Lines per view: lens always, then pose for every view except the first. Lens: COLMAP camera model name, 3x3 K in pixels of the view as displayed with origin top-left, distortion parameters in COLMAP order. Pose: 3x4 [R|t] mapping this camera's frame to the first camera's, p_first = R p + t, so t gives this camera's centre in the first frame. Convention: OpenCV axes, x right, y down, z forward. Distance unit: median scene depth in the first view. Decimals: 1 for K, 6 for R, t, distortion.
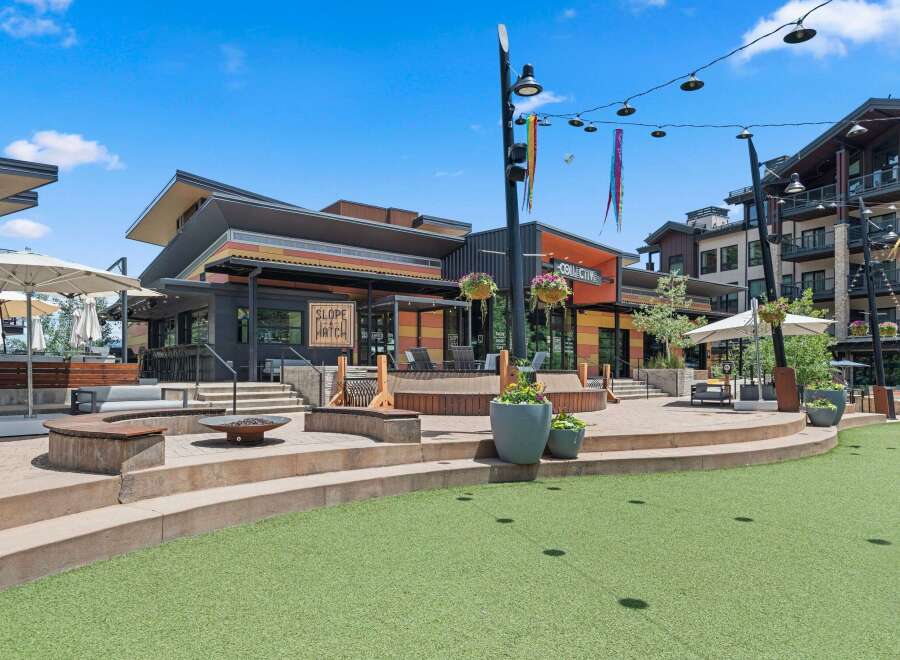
lens RADIAL K [[589.2, 0, 449.8], [0, 589.2, 364.6], [0, 0, 1]] dist [0.000135, -0.000259]
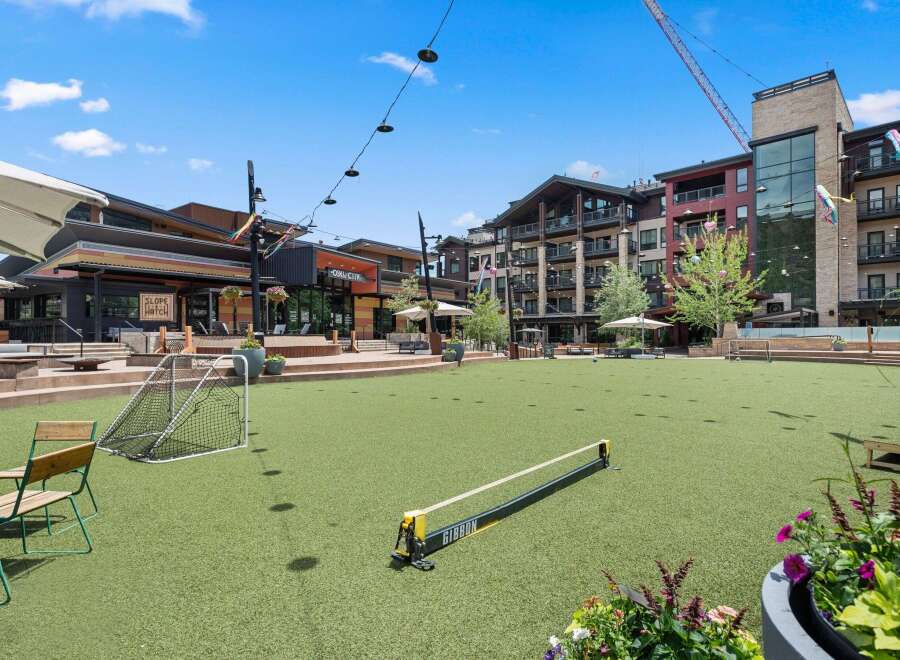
lens RADIAL K [[449.6, 0, 491.6], [0, 449.6, 332.7], [0, 0, 1]] dist [-0.000579, -0.000275]
pose [[0.929801, -0.002181, 0.368057, 0.201297], [0.000154, 0.999985, 0.005536, -0.002745], [-0.368064, -0.005091, 0.929787, -0.500784]]
